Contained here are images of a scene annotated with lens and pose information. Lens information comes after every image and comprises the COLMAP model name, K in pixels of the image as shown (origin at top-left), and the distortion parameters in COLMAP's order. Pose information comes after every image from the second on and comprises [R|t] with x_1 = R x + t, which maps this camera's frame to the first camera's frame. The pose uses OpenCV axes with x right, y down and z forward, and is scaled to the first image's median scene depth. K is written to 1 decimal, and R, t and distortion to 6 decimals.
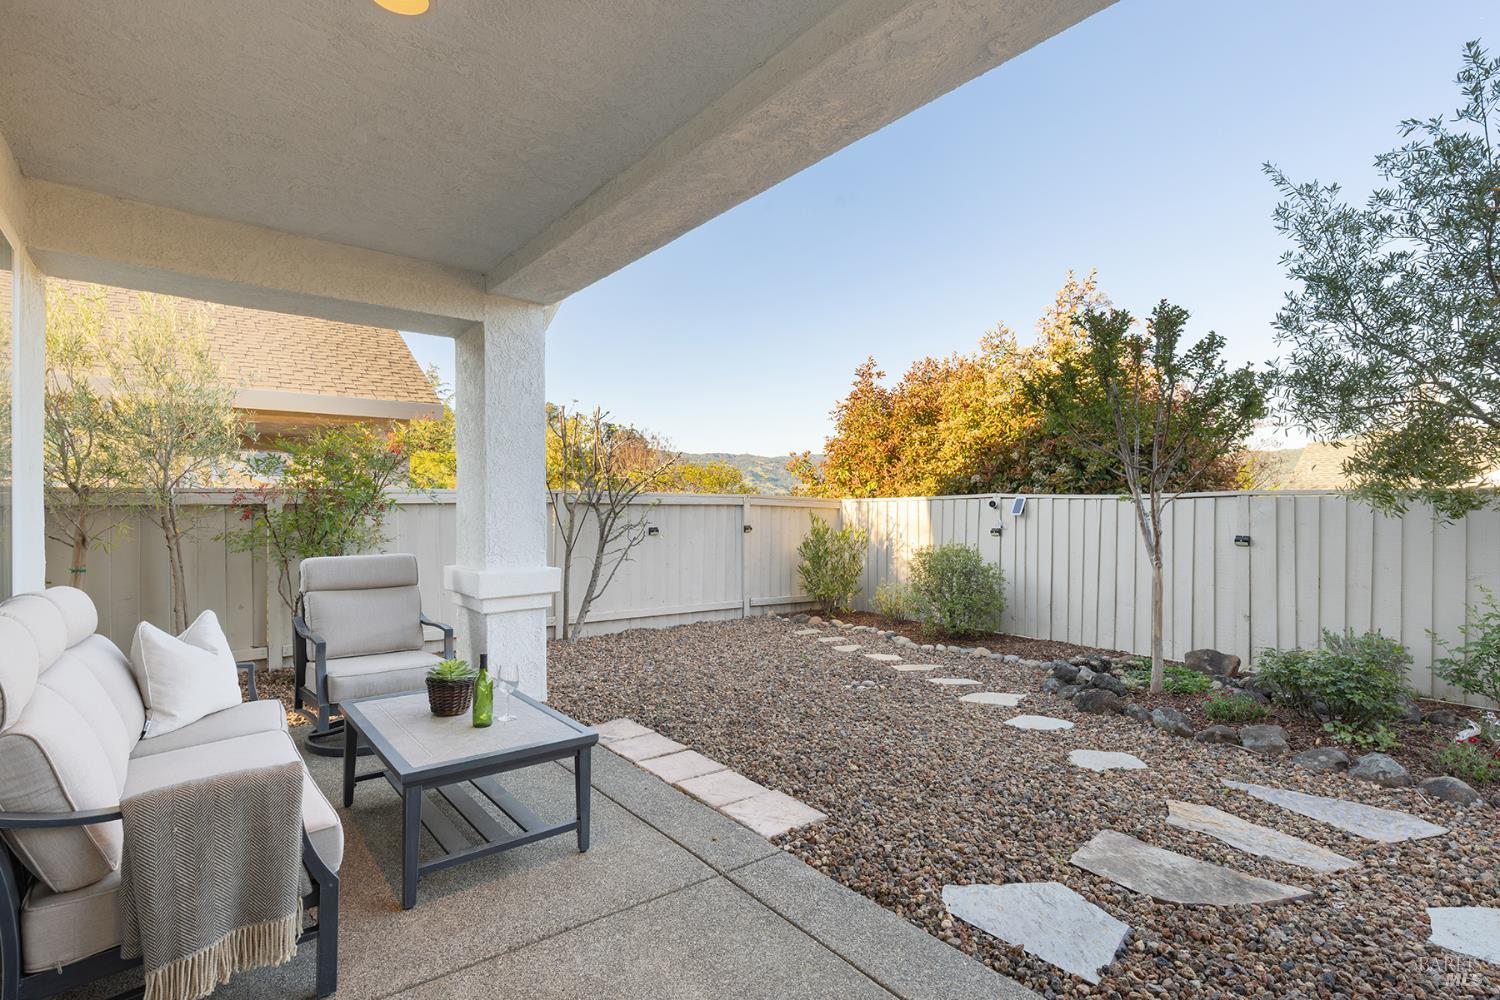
lens RADIAL K [[709.1, 0, 754.3], [0, 709.1, 506.8], [0, 0, 1]] dist [0.001466, 0.000998]
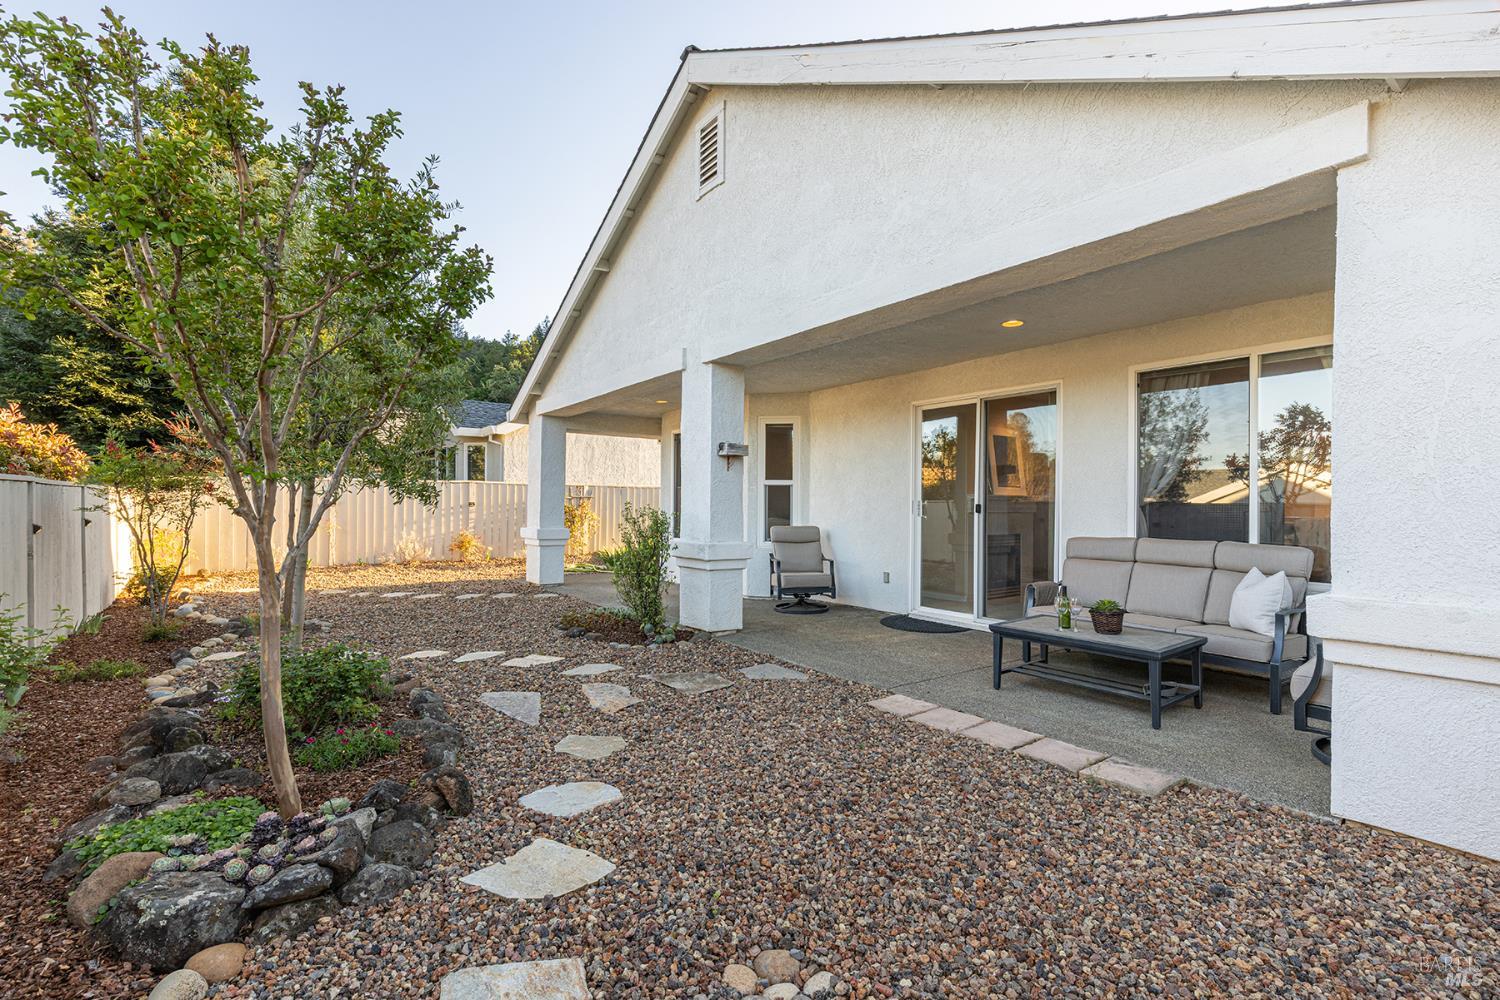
lens RADIAL K [[676.9, 0, 746.6], [0, 676.9, 507.0], [0, 0, 1]] dist [-0.000450, -0.001608]
pose [[-0.998758, -0.004517, 0.049611, 0.208814], [-0.004268, 0.999978, 0.005135, 0.009088], [-0.049633, 0.004916, -0.998755, 1.822561]]
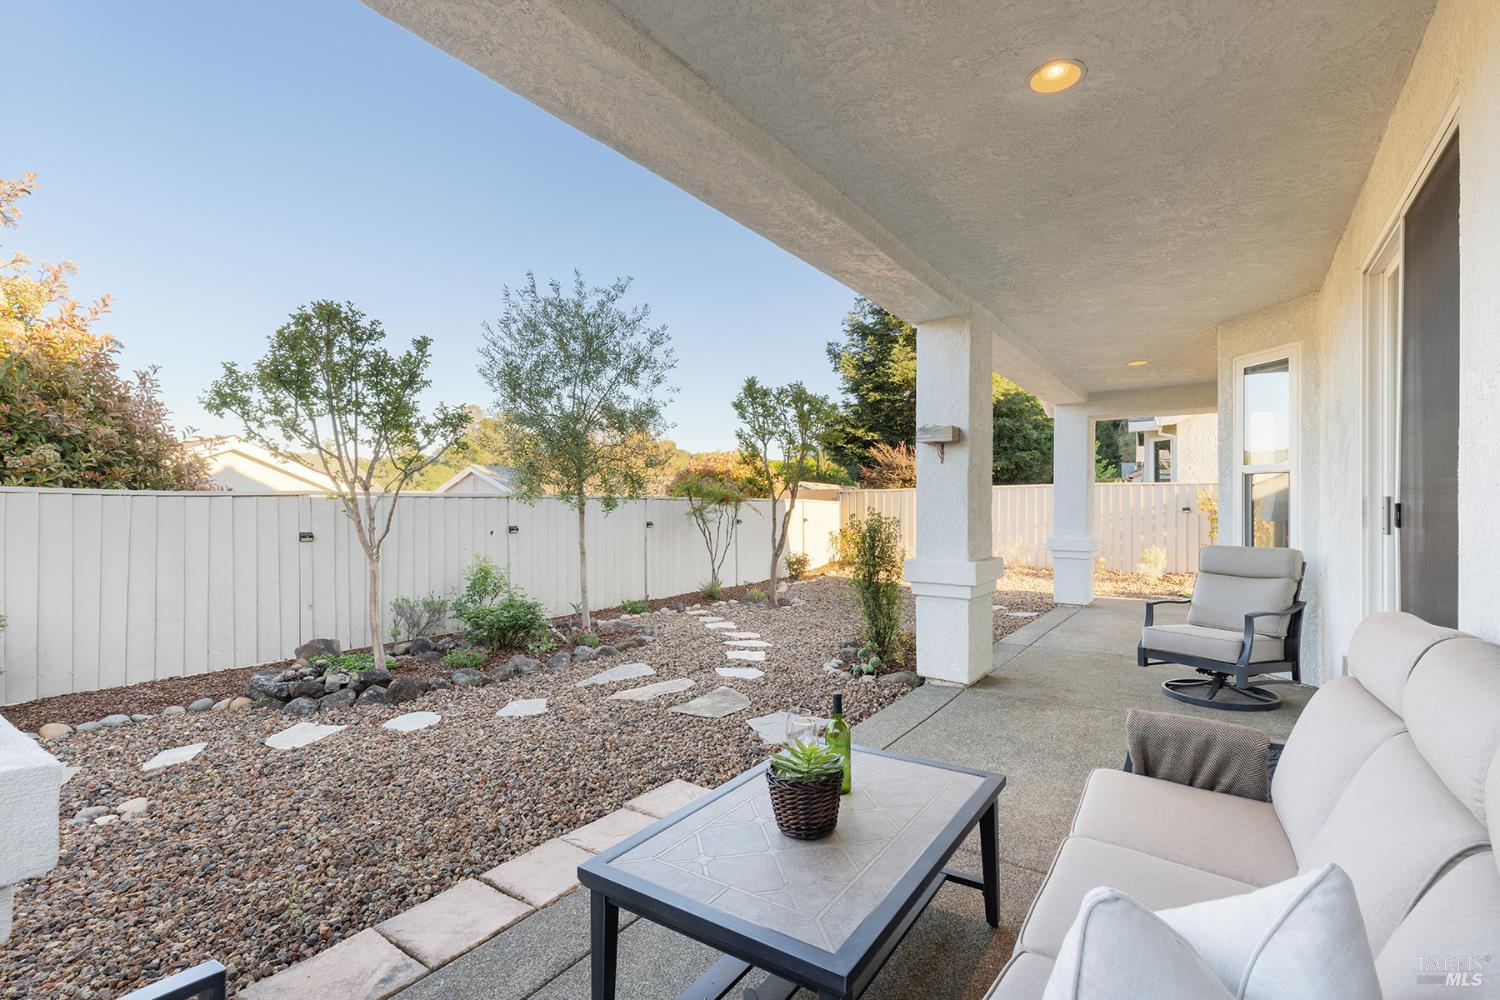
lens RADIAL K [[676.9, 0, 756.5], [0, 676.9, 506.0], [0, 0, 1]] dist [-0.000450, -0.001608]
pose [[-0.275649, 0.006279, 0.961238, -0.708484], [0.005725, 0.999972, -0.004890, 0.010723], [-0.961241, 0.004155, -0.275677, 0.871753]]
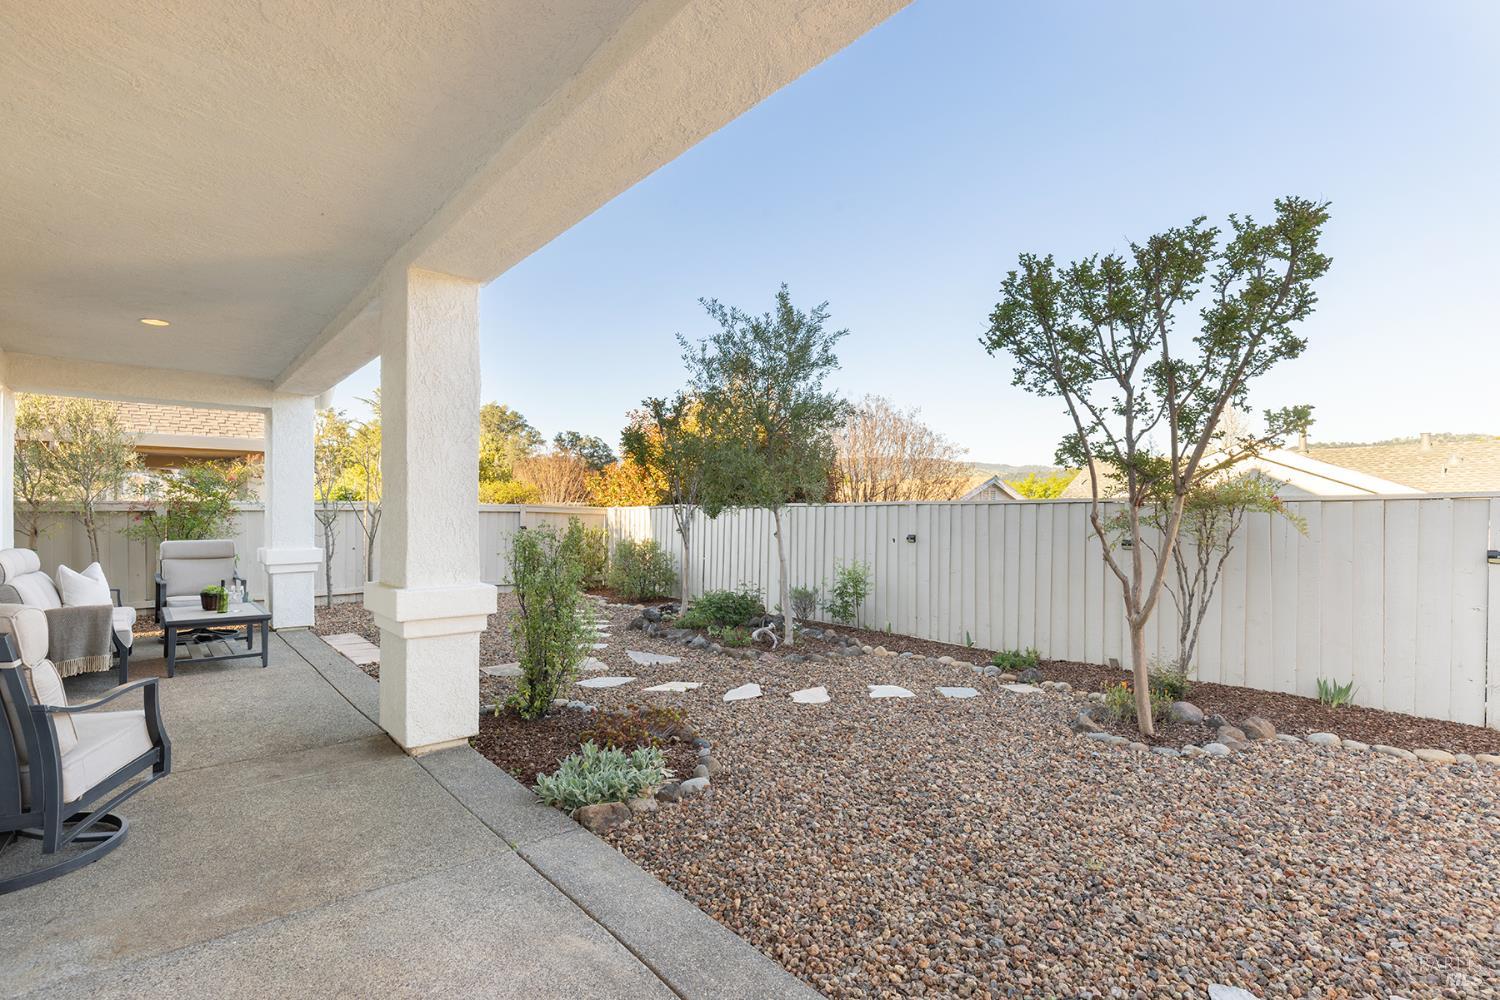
lens RADIAL K [[709.1, 0, 761.1], [0, 709.1, 508.0], [0, 0, 1]] dist [0.001466, 0.000998]
pose [[0.999415, 0.001740, 0.034151, 0.868950], [-0.001474, 0.999969, -0.007799, 0.000387], [-0.034163, 0.007744, 0.999386, -0.901148]]
